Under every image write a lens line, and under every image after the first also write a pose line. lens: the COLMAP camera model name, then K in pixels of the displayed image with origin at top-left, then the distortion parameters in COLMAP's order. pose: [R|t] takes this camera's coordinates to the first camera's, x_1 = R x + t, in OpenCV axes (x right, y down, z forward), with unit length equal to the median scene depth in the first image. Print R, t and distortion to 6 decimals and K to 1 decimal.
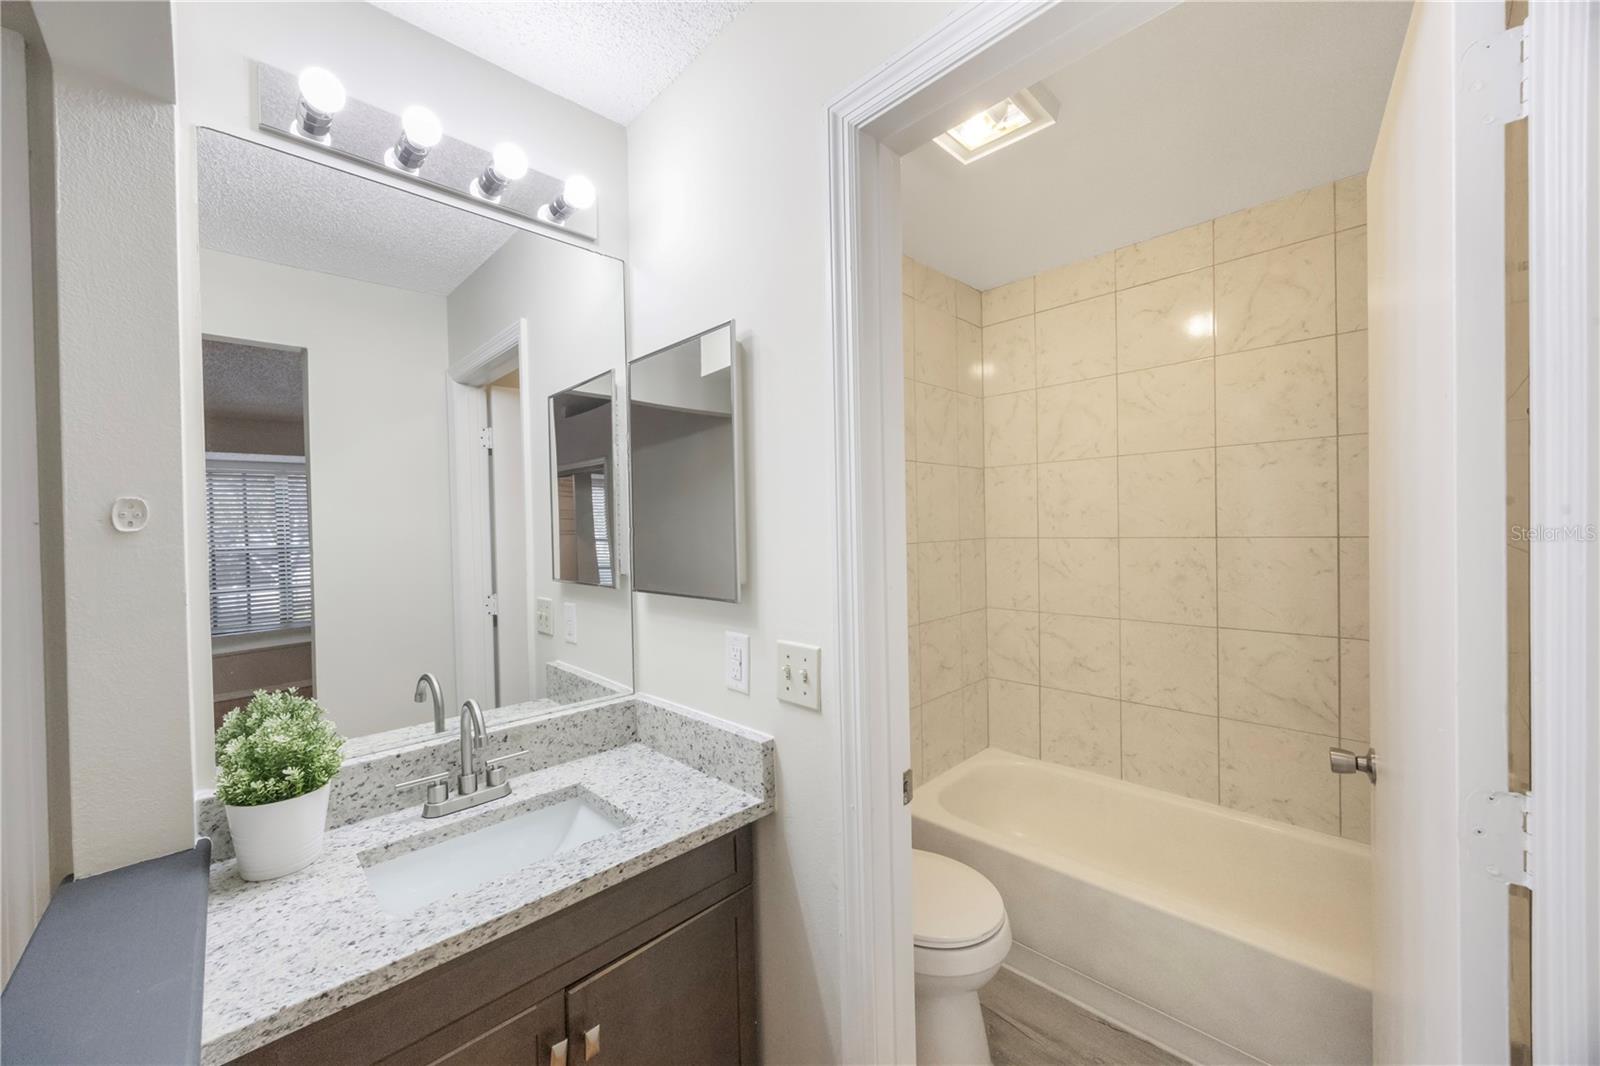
lens RADIAL K [[602.8, 0, 804.2], [0, 602.8, 535.8], [0, 0, 1]] dist [-0.002741, -0.000530]
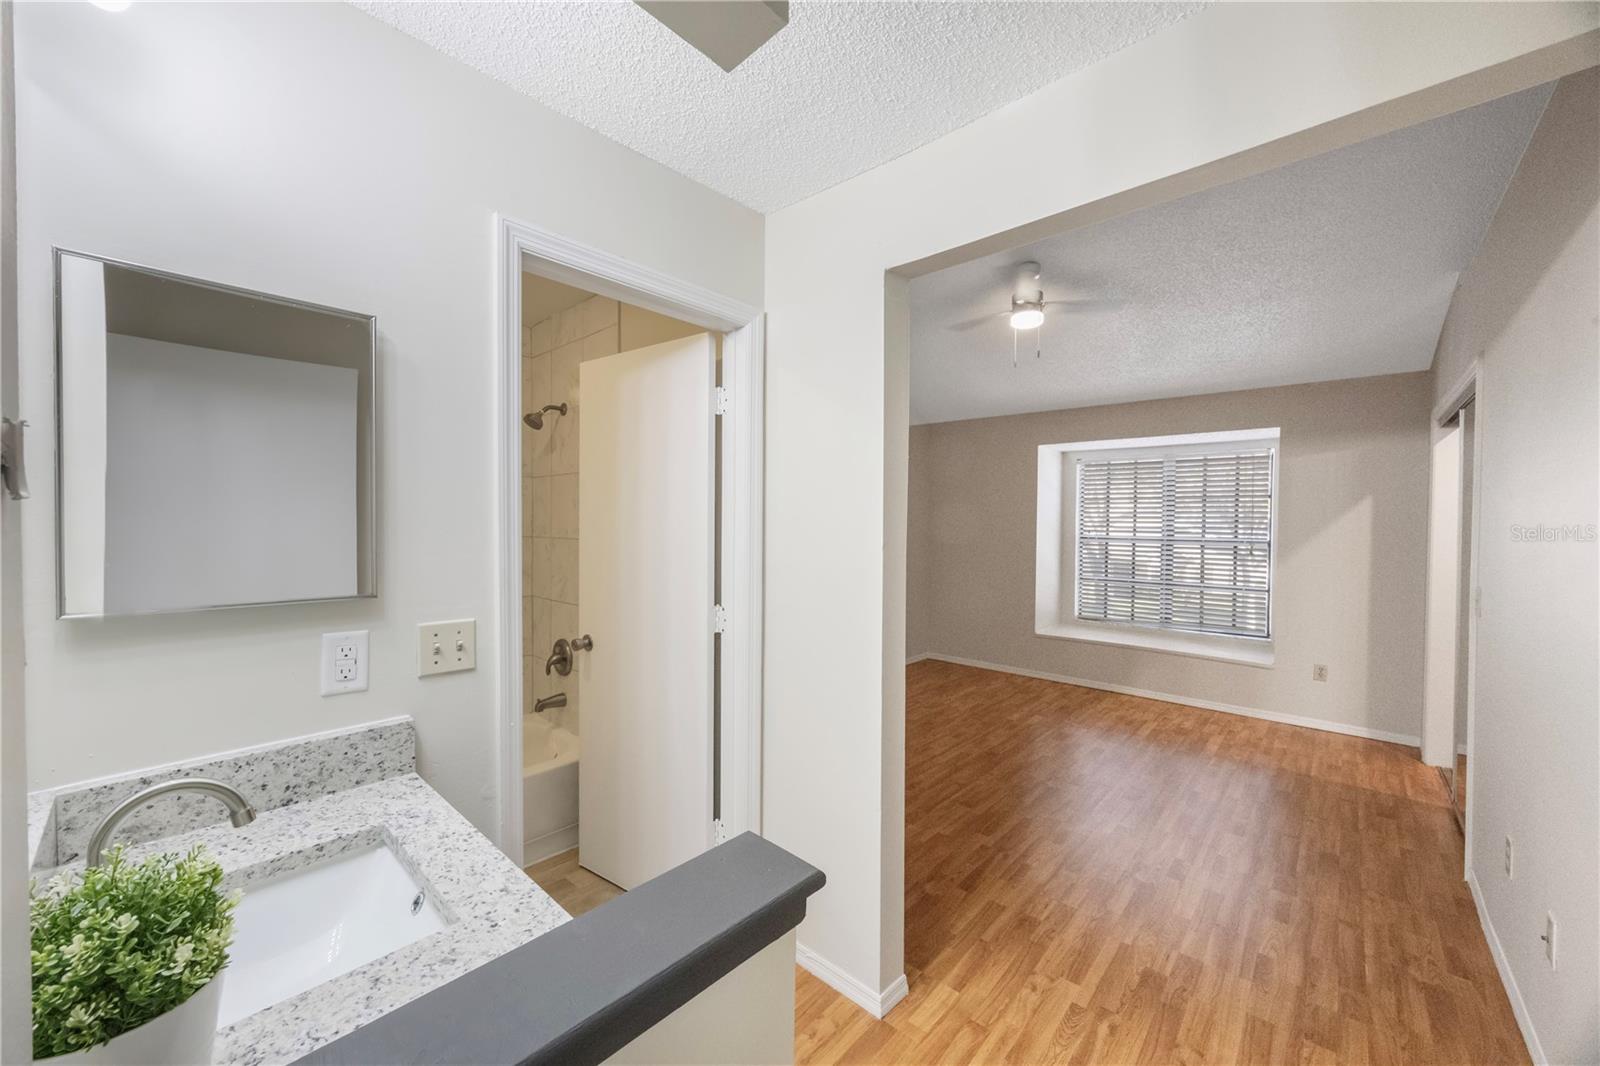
lens RADIAL K [[602.8, 0, 802.5], [0, 602.8, 536.2], [0, 0, 1]] dist [-0.002741, -0.000530]
pose [[-0.049396, 0.001710, 0.998778, -1.142980], [0.006410, 0.999978, -0.001396, 0.013690], [-0.998759, 0.006333, -0.049406, 0.328061]]
